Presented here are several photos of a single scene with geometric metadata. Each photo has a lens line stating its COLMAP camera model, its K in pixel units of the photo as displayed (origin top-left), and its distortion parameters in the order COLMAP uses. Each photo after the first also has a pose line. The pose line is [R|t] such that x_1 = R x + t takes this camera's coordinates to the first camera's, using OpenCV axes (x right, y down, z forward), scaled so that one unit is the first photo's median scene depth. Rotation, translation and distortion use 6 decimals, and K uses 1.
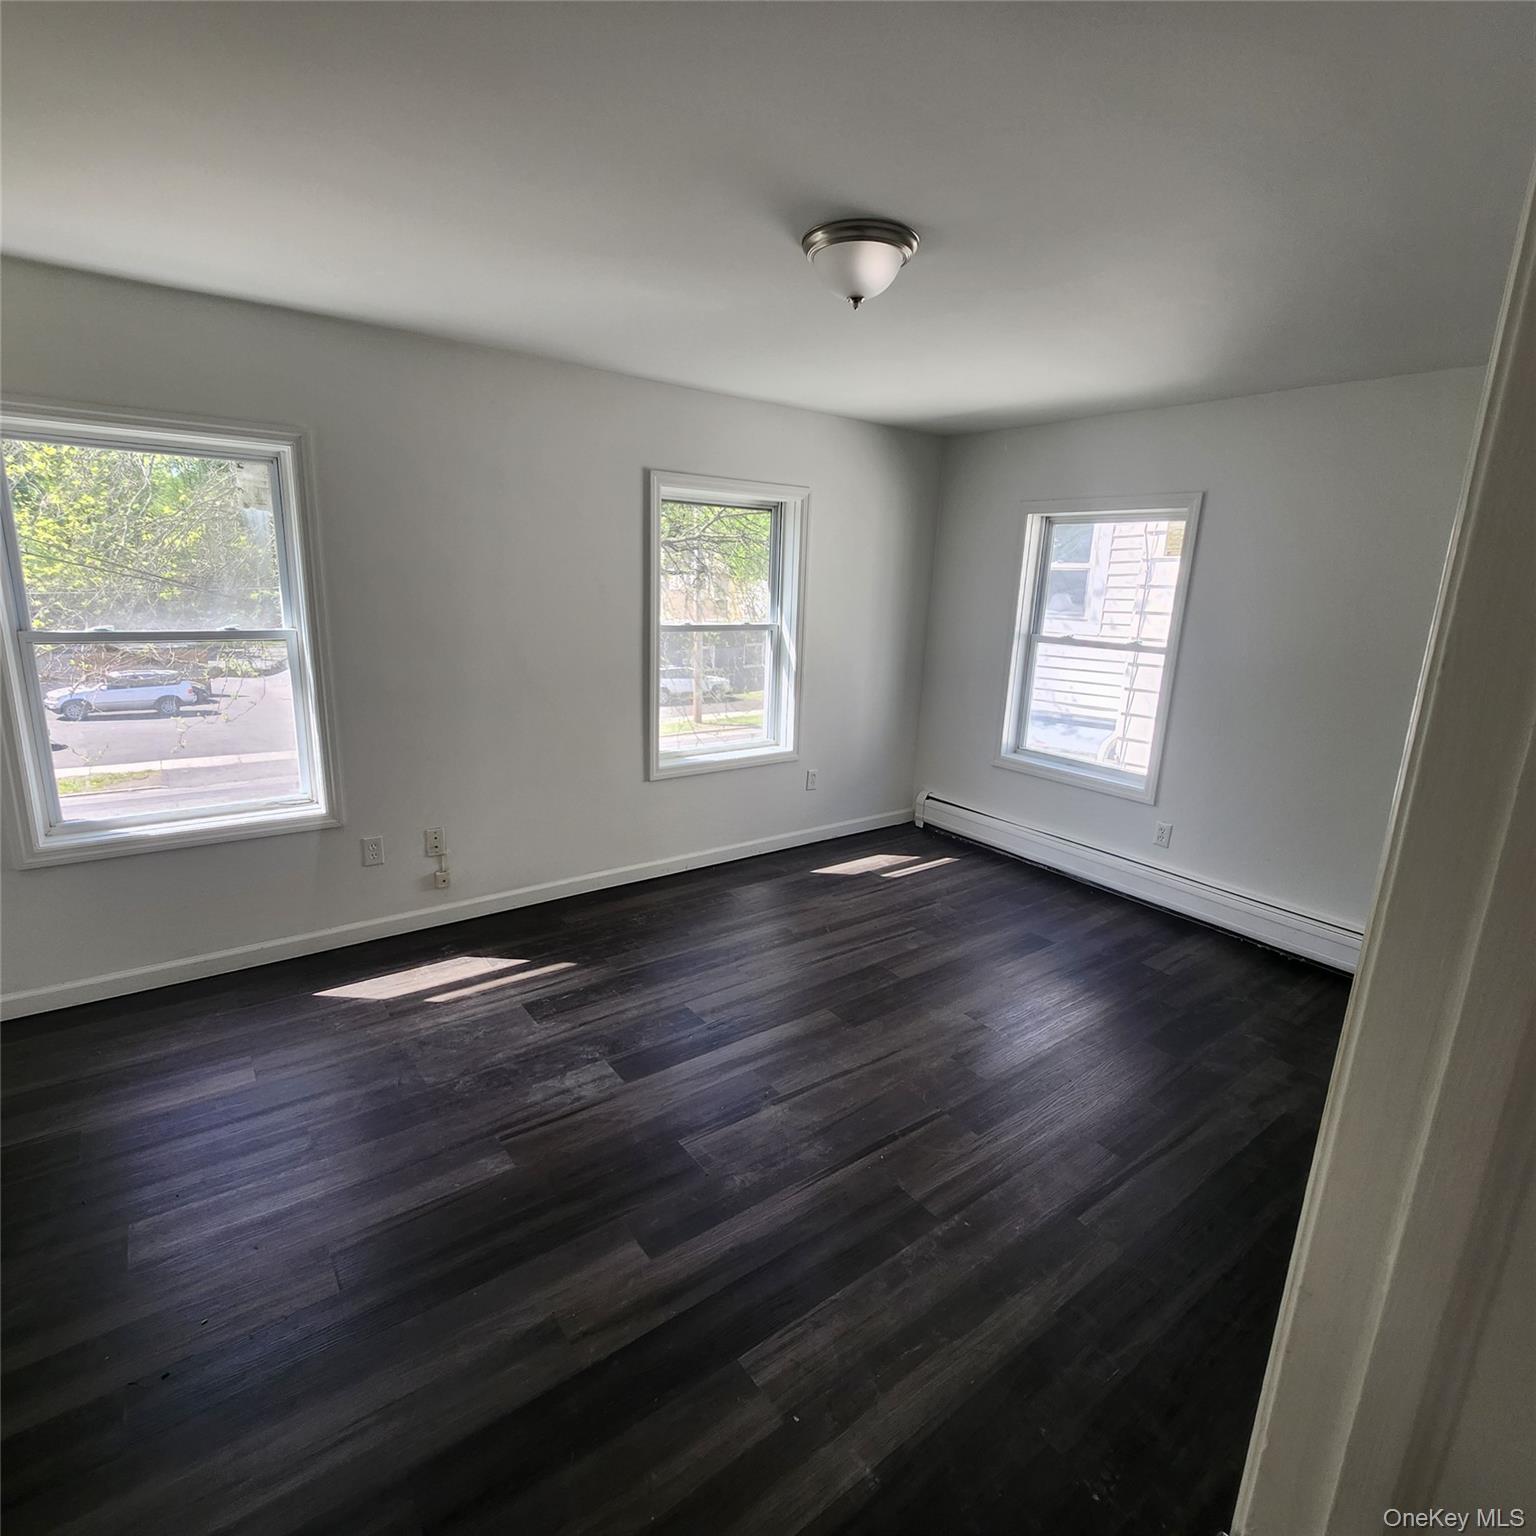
lens RADIAL K [[810.5, 0, 749.1], [0, 810.5, 764.6], [0, 0, 1]] dist [-0.000239, -0.001456]
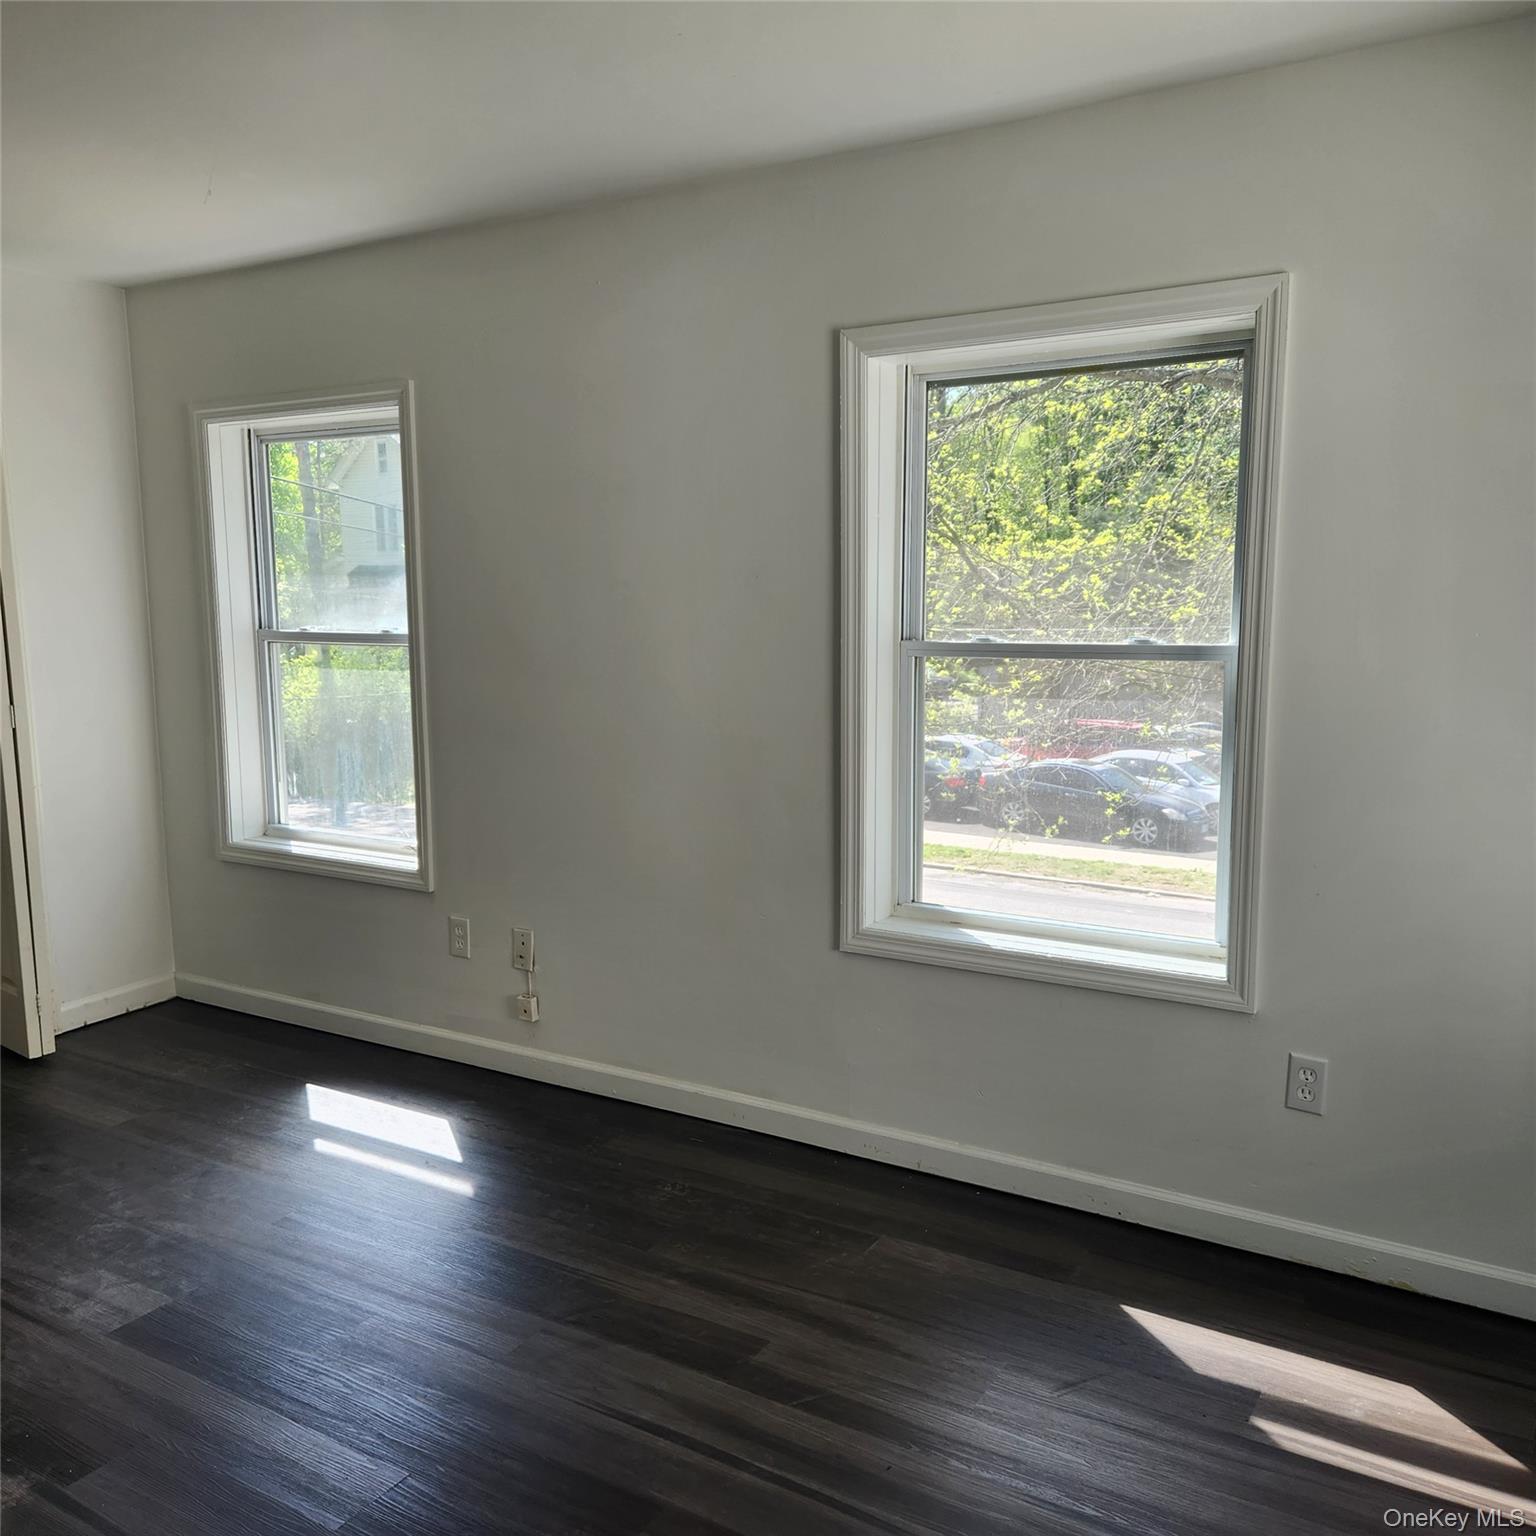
lens RADIAL K [[1366.7, 0, 763.2], [0, 1366.7, 785.7], [0, 0, 1]] dist [0.109492, -0.095192]
pose [[0.371169, 0.093393, -0.923857, 0.849549], [-0.196691, 0.980260, 0.020072, -0.116788], [0.907494, 0.174264, 0.382212, 0.842101]]
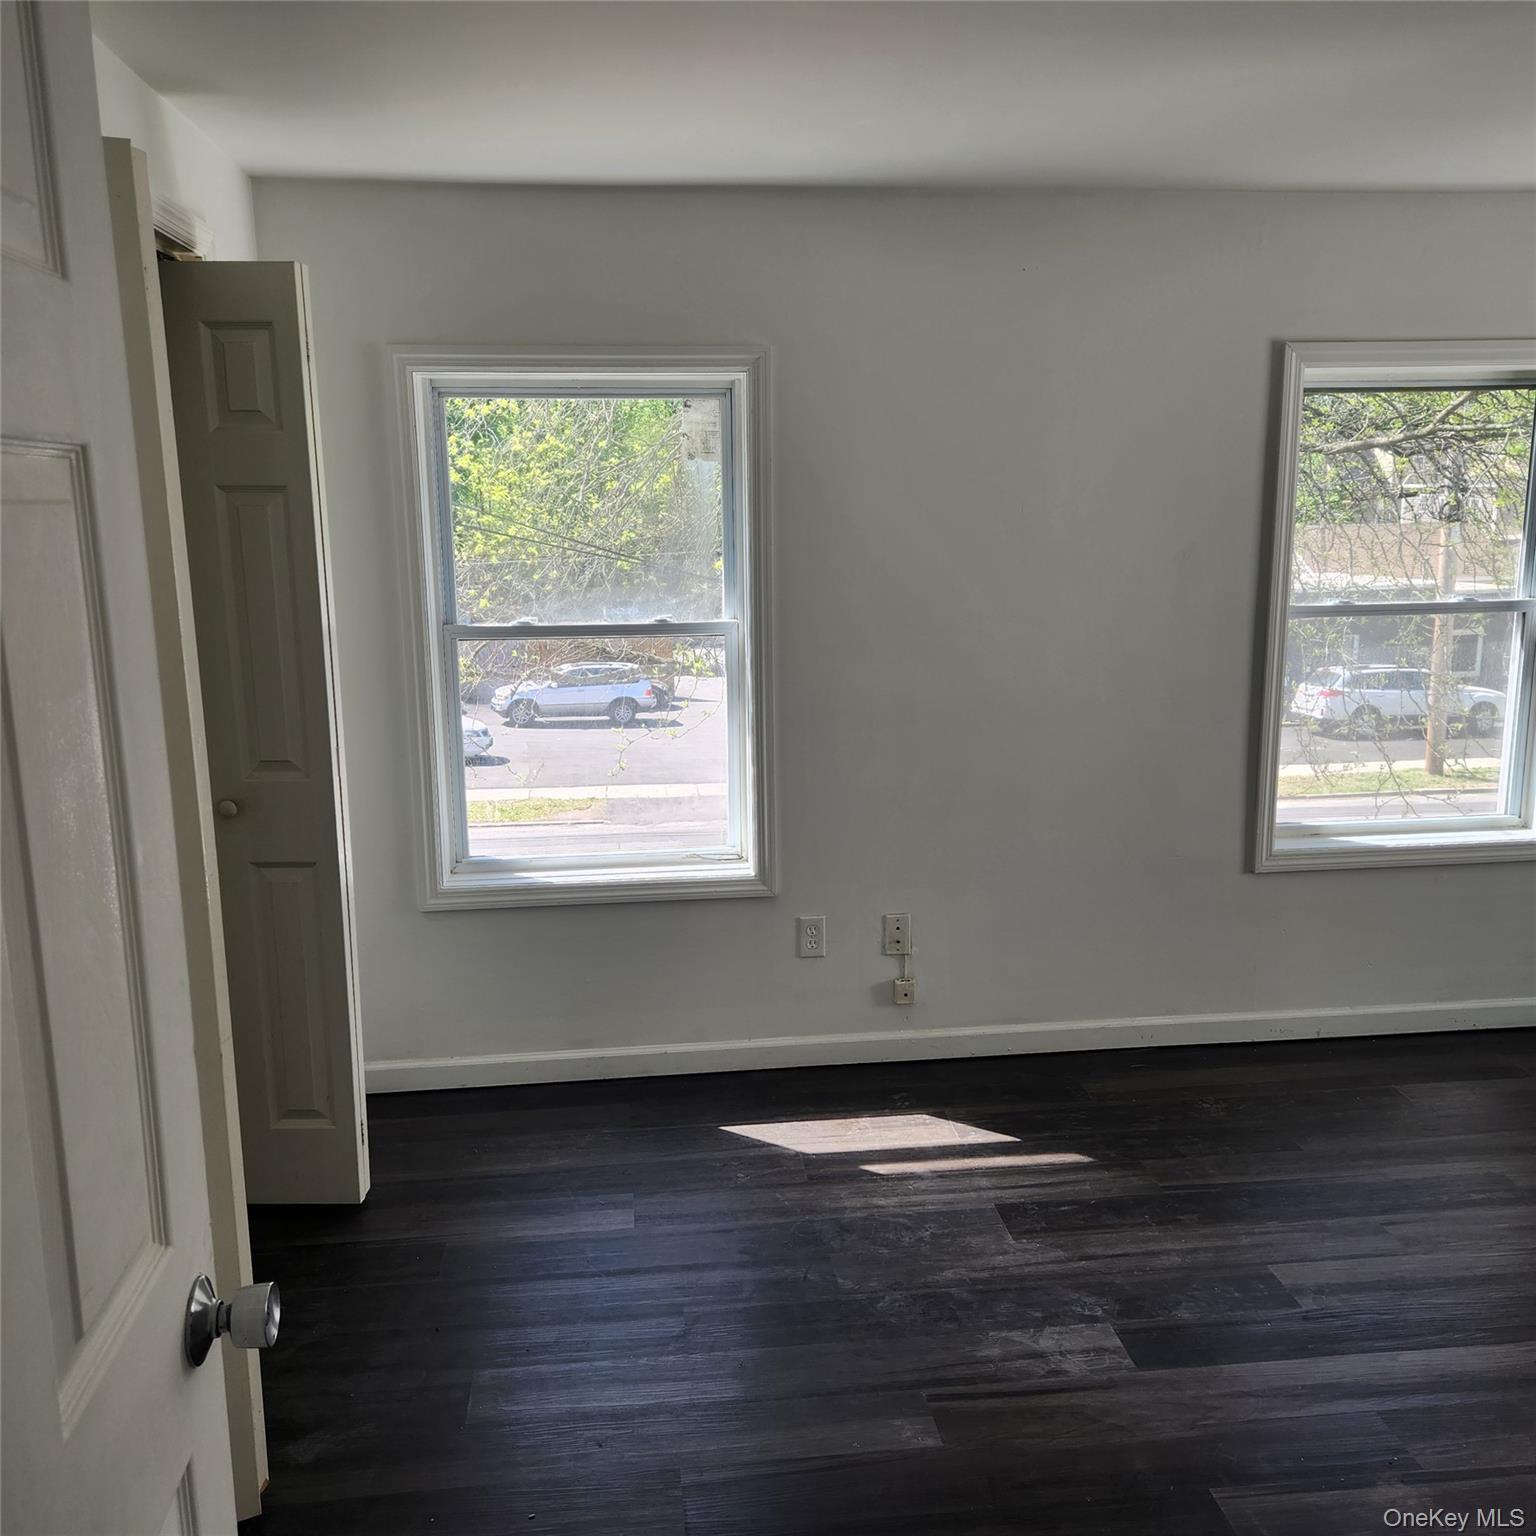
lens RADIAL K [[1373.9, 0, 768.0], [0, 1373.9, 768.0], [0, 0, 1]] dist [0.084896, -0.094747]
pose [[0.866621, 0.051705, -0.496281, 0.088149], [-0.073345, 0.997013, -0.024204, -0.006888], [0.493548, 0.057375, 0.867824, -0.054487]]
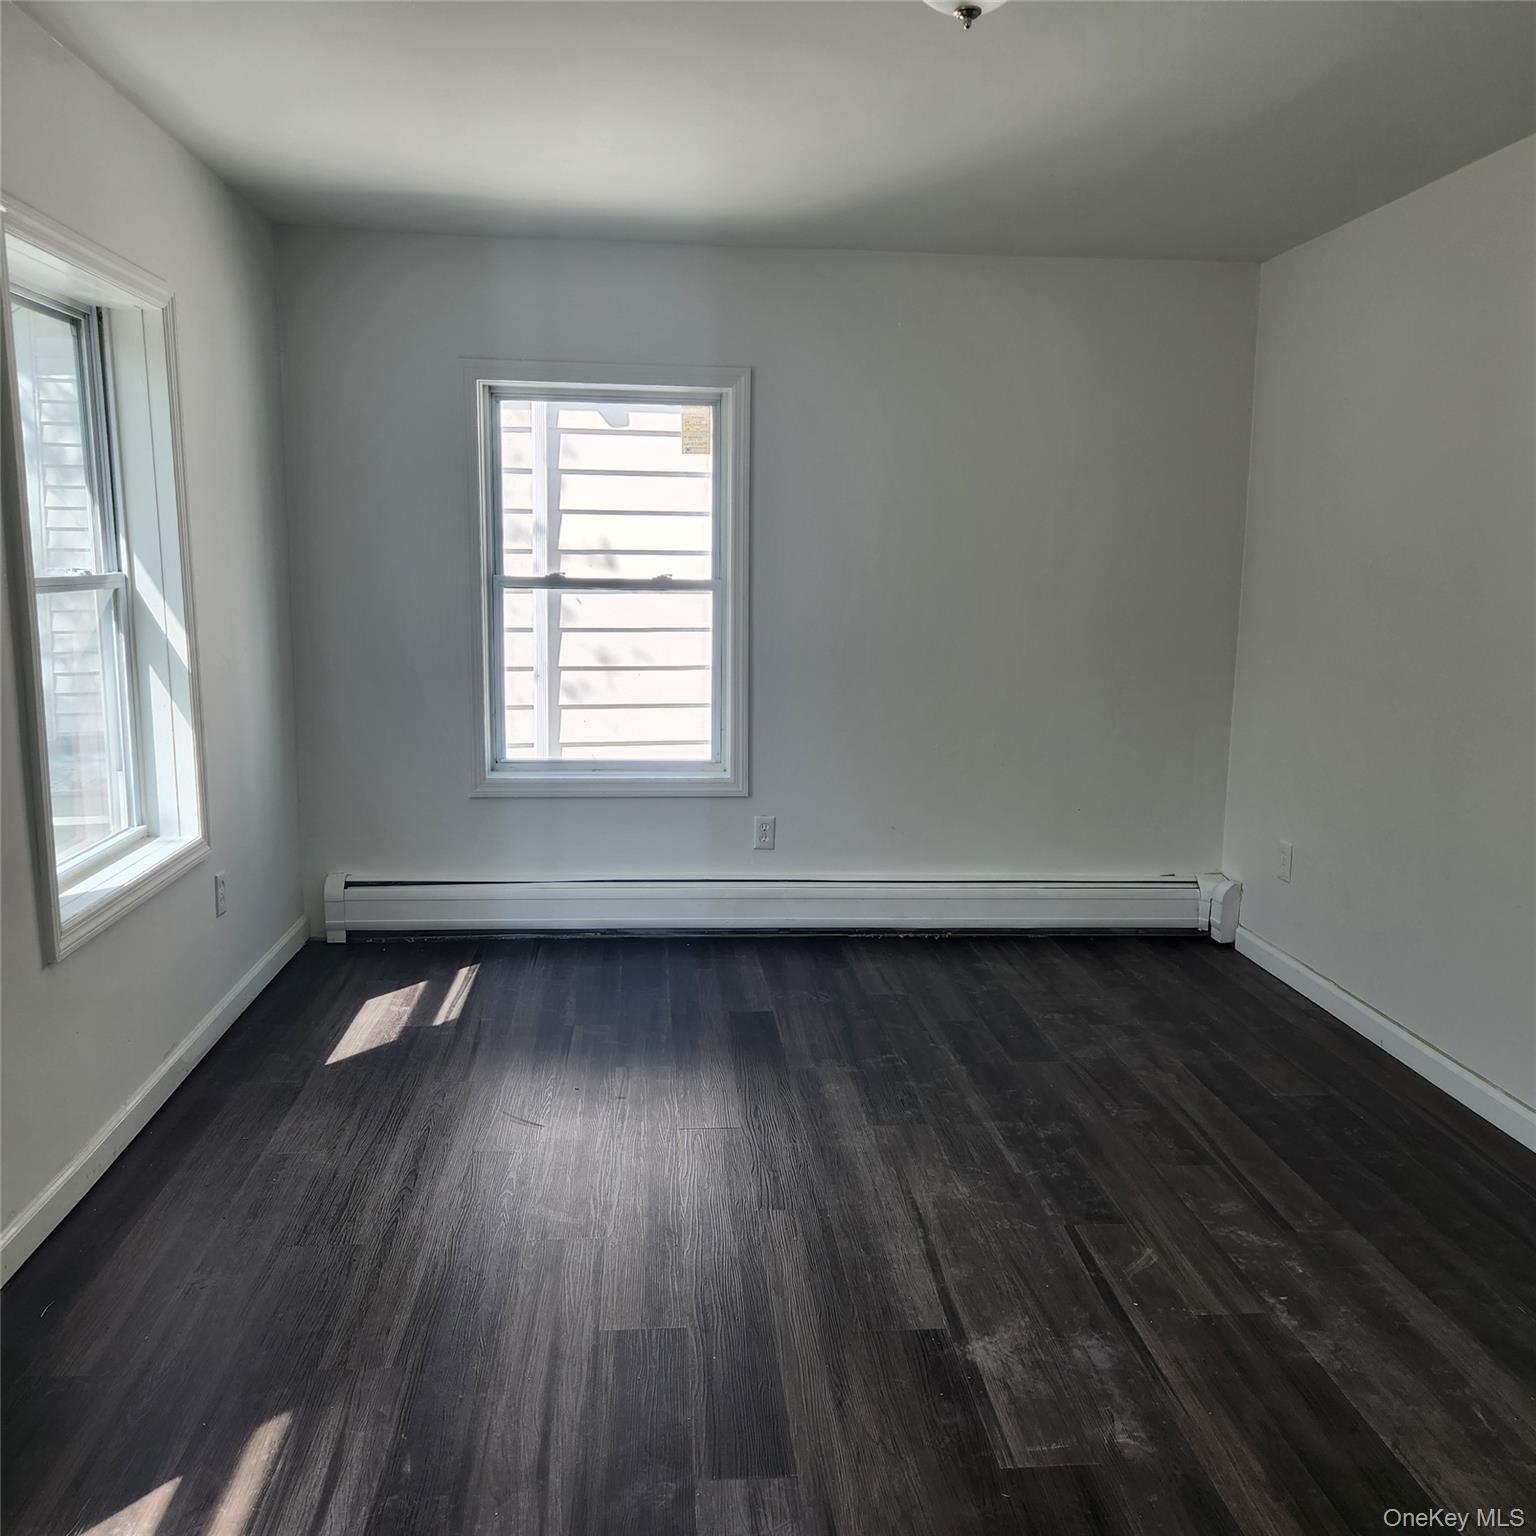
lens RADIAL K [[1365.2, 0, 771.2], [0, 1365.2, 738.5], [0, 0, 1]] dist [0.034036, -0.004300]
pose [[0.516293, -0.144109, 0.844200, -0.677162], [0.205742, 0.977744, 0.041079, -0.059031], [-0.831331, 0.152478, 0.534451, 0.442302]]
